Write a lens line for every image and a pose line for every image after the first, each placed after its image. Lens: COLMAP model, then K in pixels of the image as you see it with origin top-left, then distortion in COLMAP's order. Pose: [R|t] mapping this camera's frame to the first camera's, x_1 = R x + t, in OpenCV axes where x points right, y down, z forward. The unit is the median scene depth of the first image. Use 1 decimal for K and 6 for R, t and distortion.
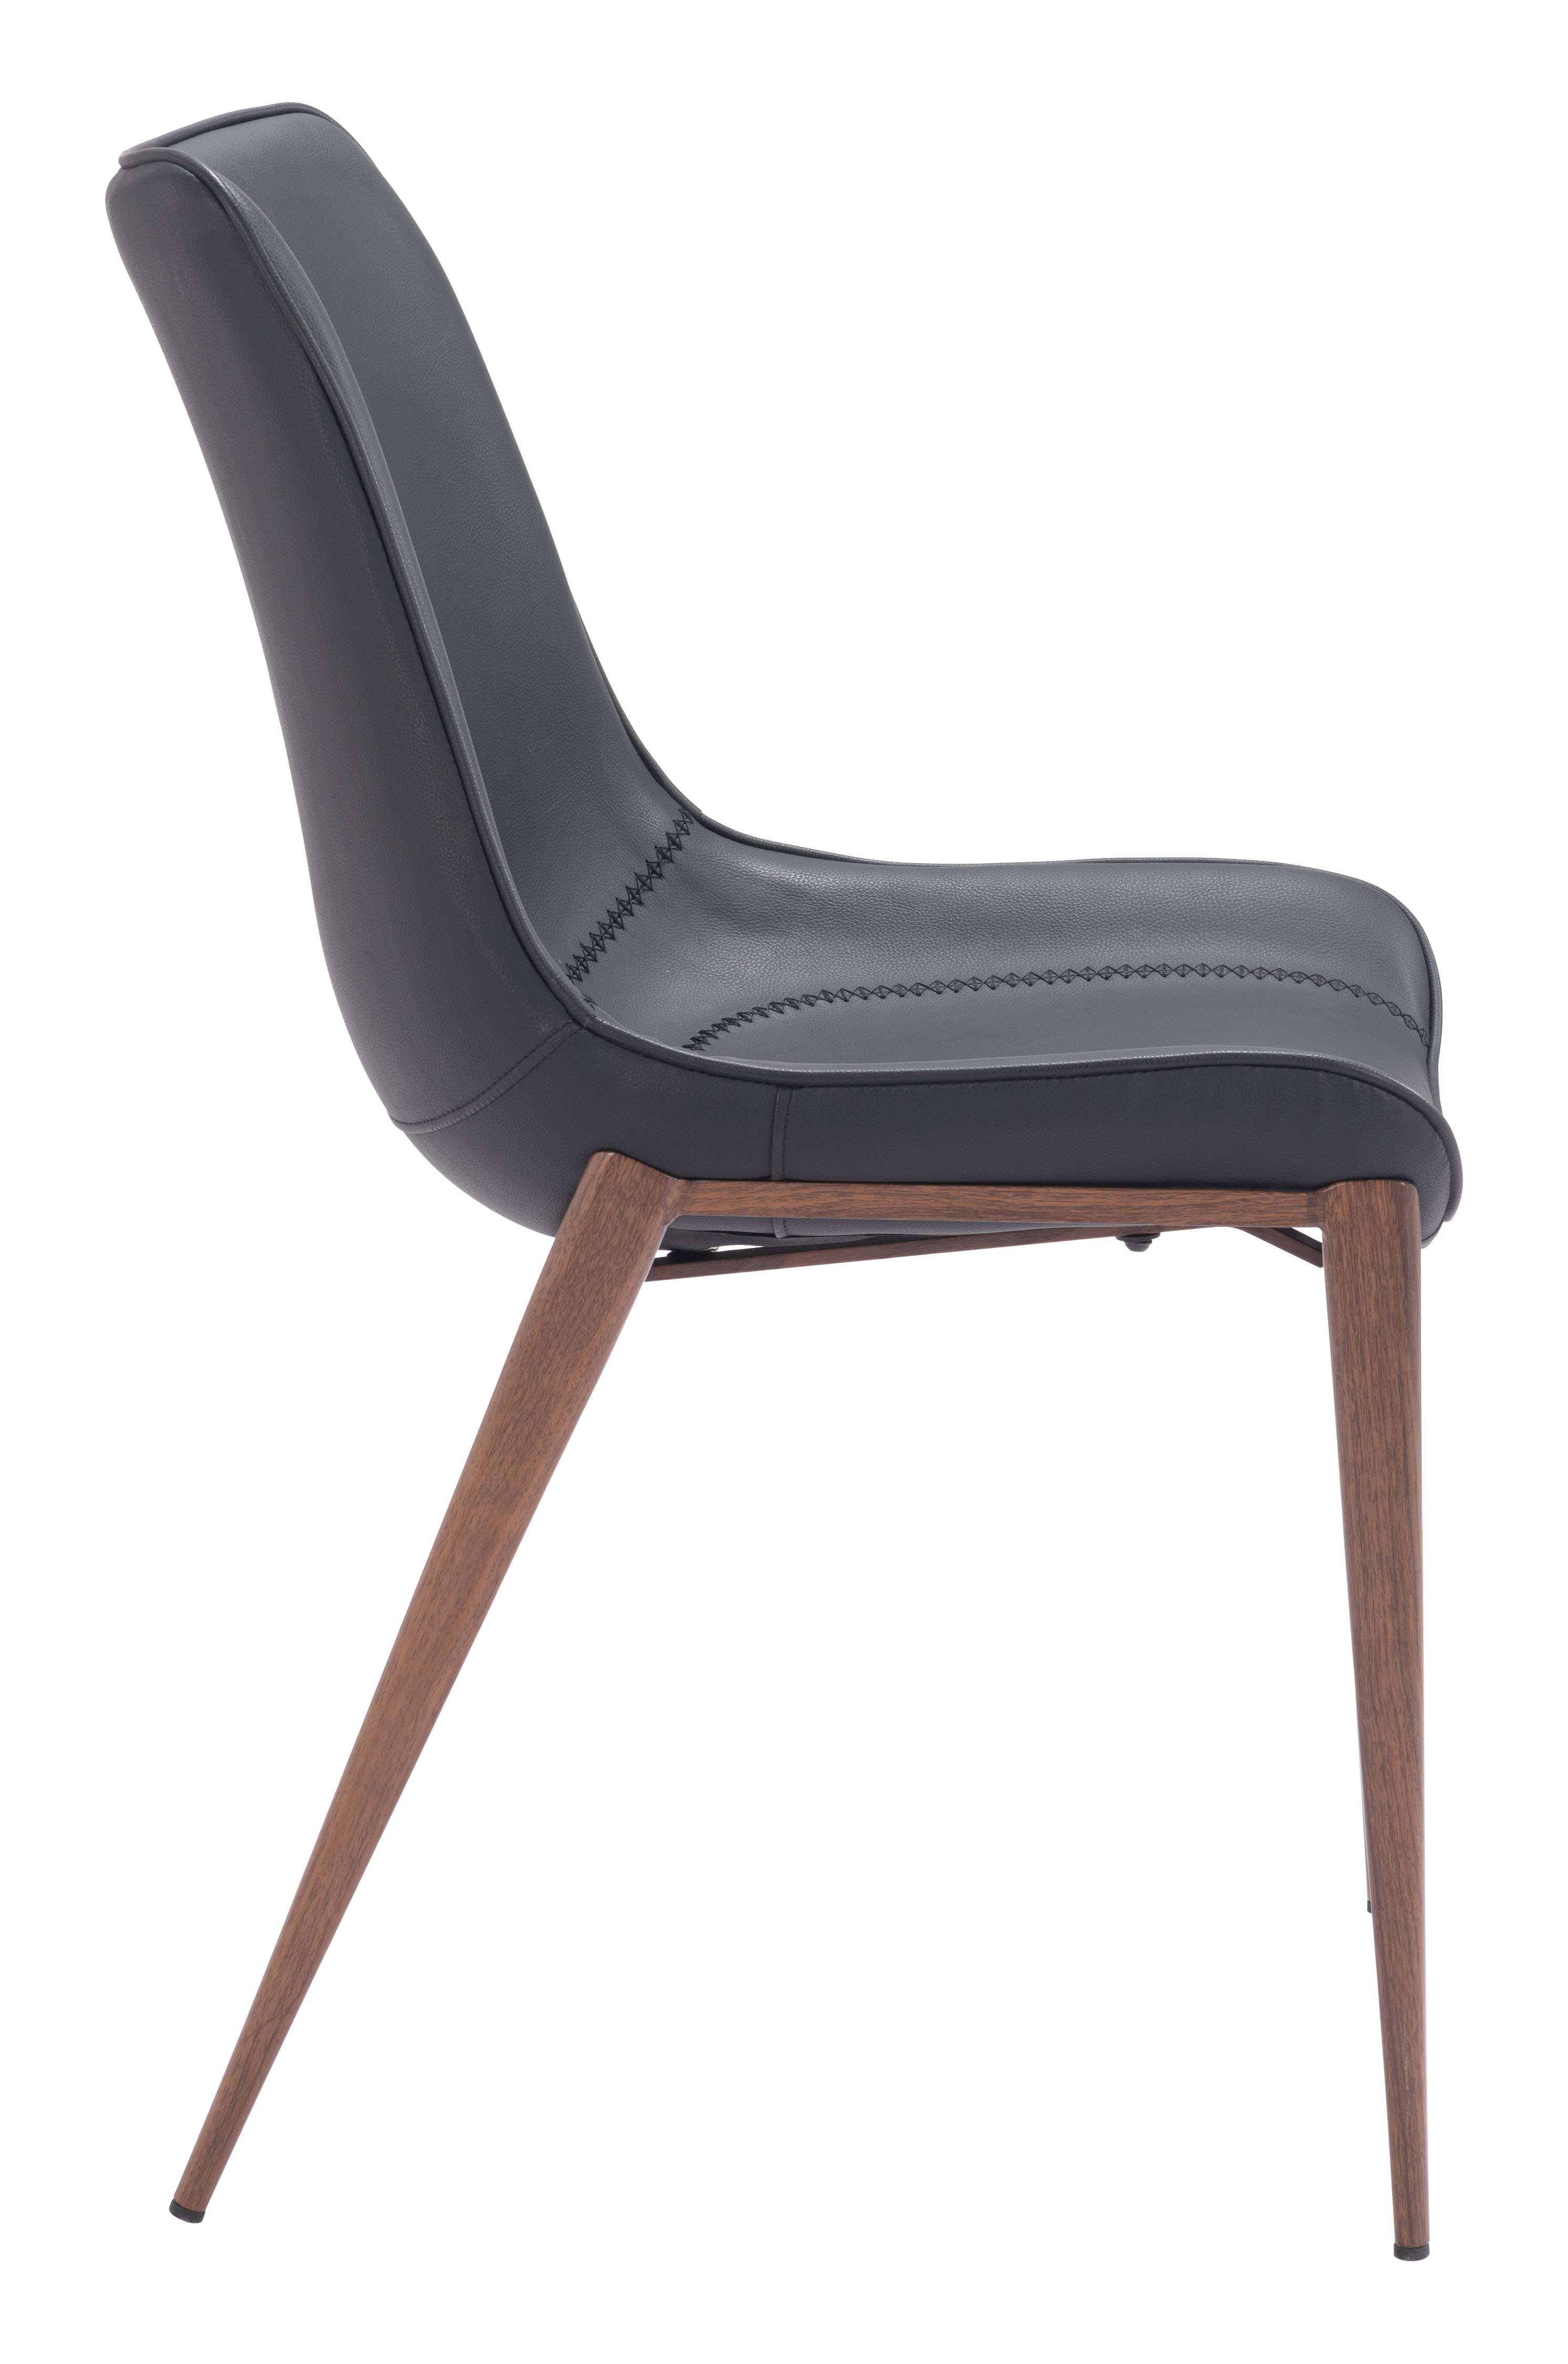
lens RADIAL K [[4983.6, 0, 784.1], [0, 4983.6, 1182.2], [0, 0, 1]] dist [-0.084358, 0.000000]
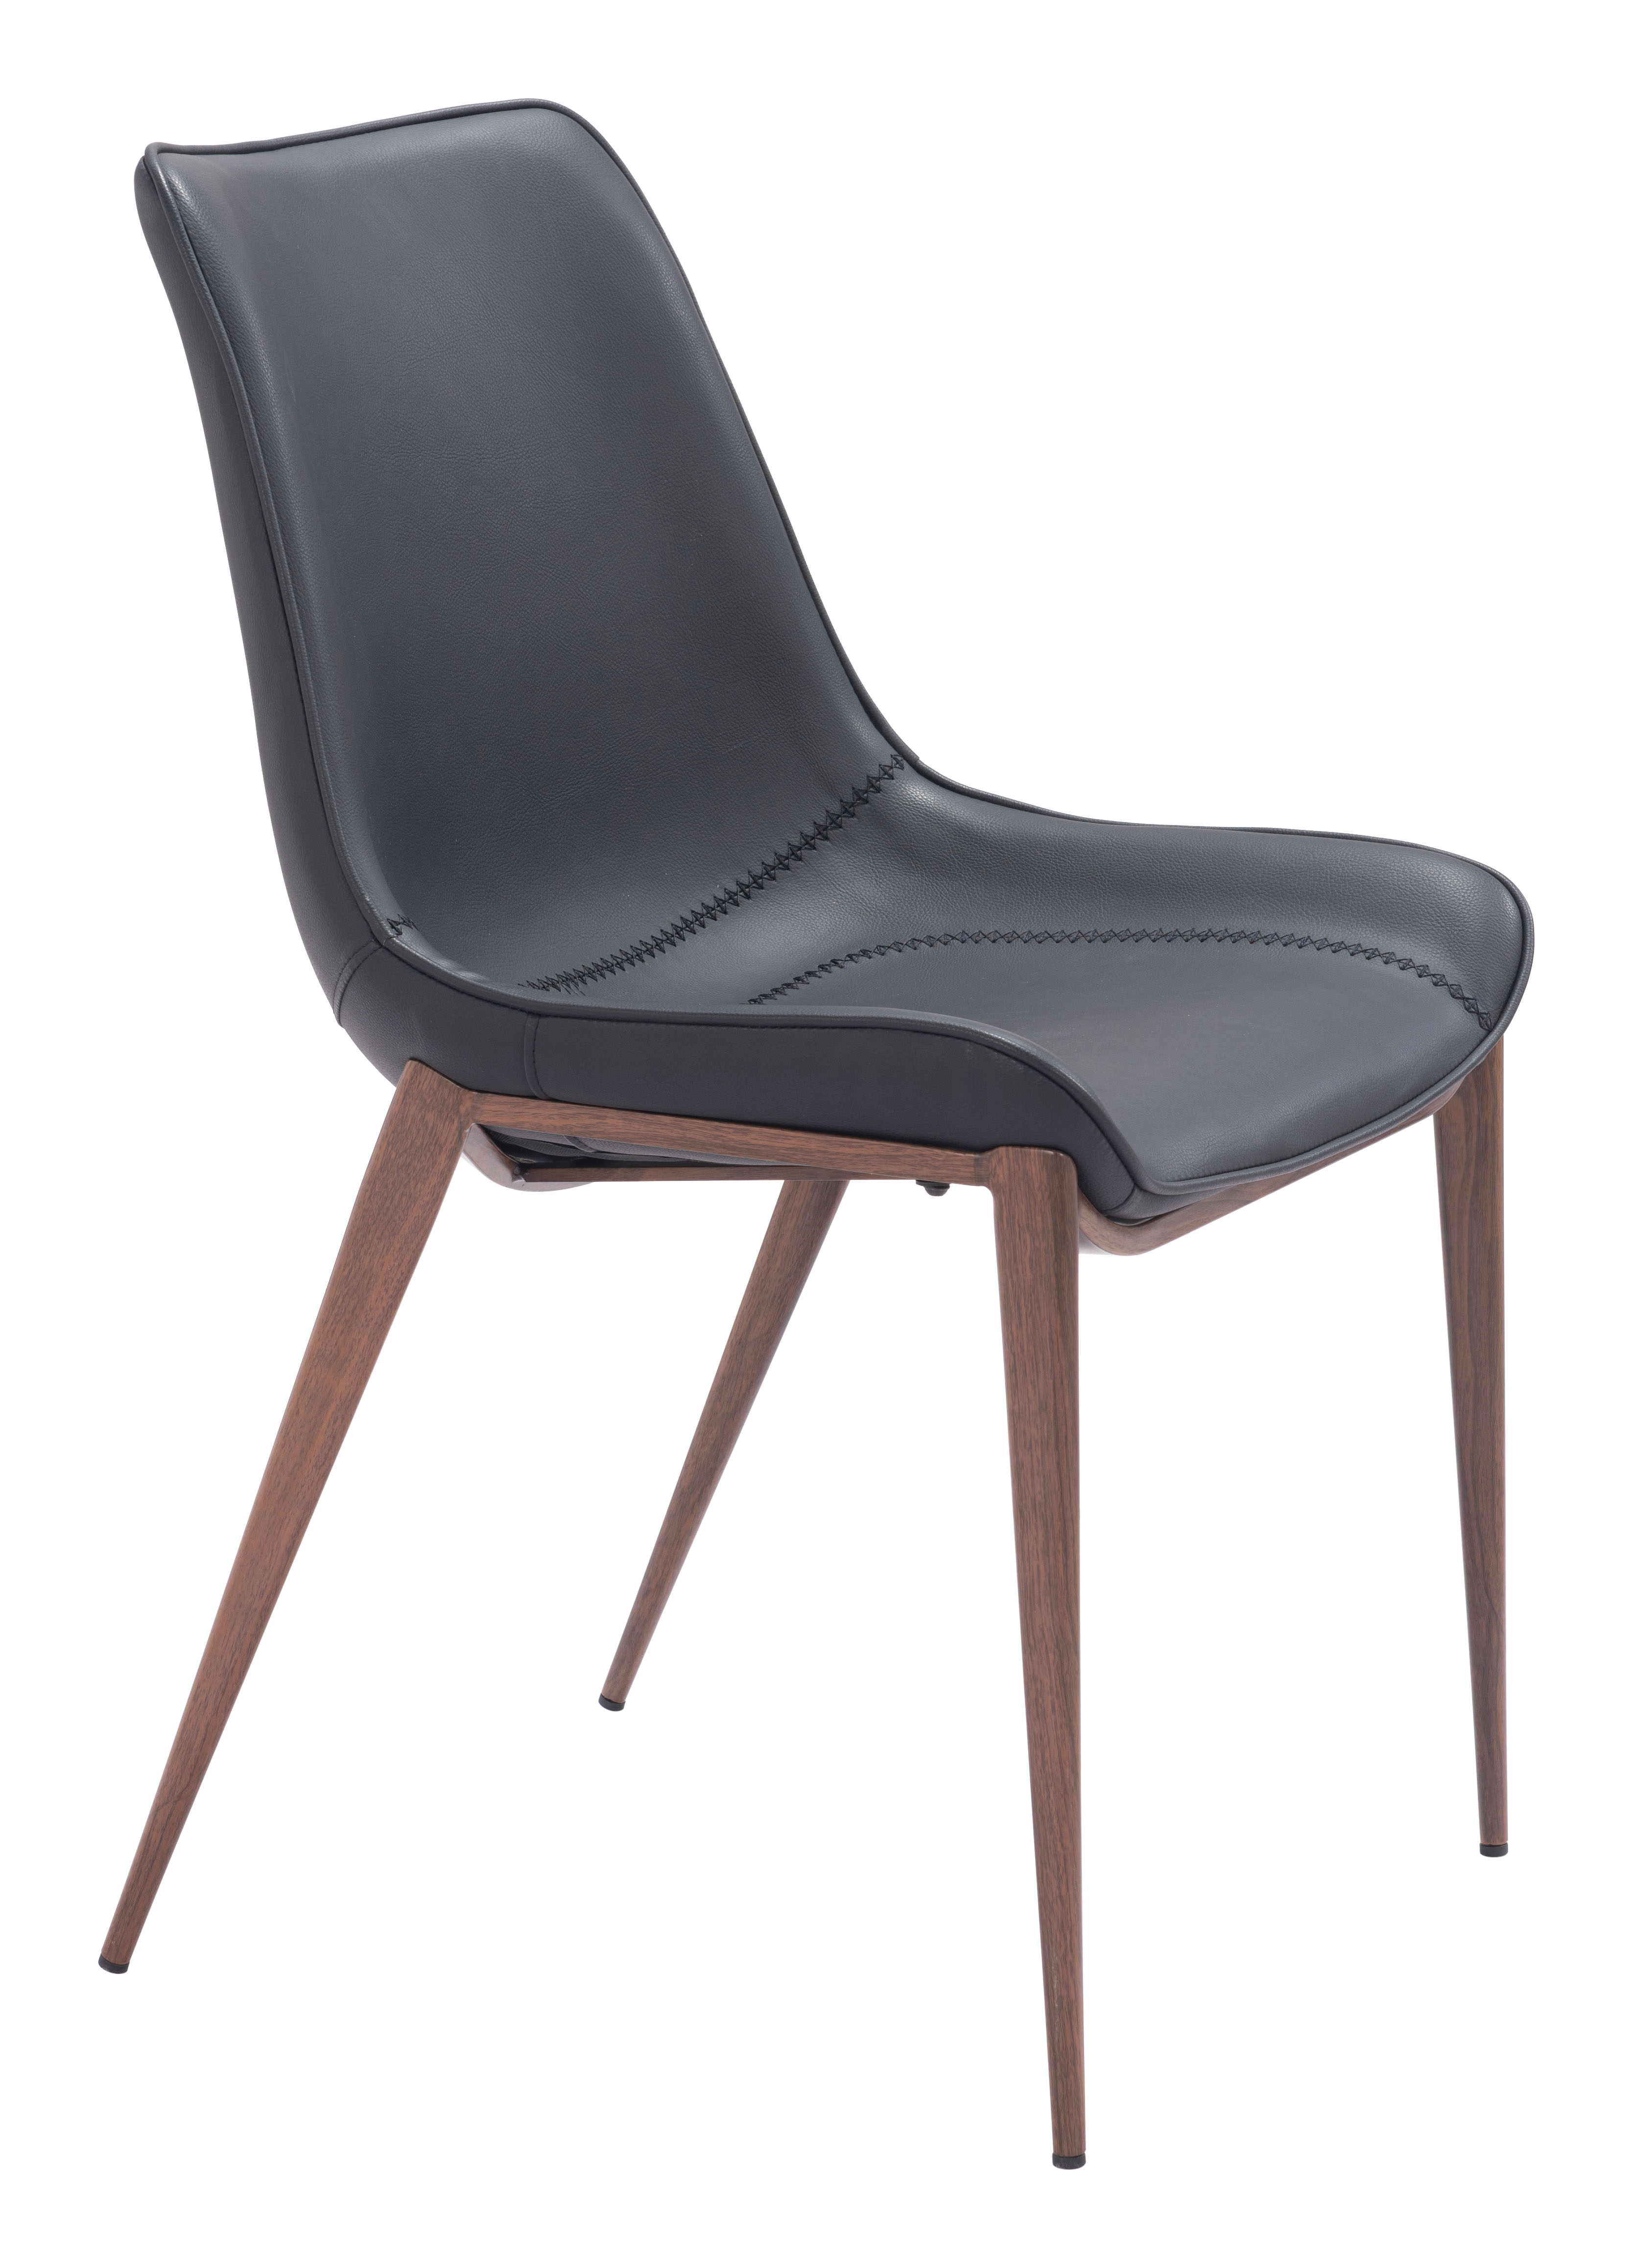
lens RADIAL K [[4727.5, 0, 816.1], [0, 4727.5, 1134.9], [0, 0, 1]] dist [-0.041177, 0.000000]
pose [[0.950566, 0.089034, -0.297484, 0.366205], [-0.084597, 0.996028, 0.027782, -0.026574], [0.298776, -0.001242, 0.954323, 0.024506]]
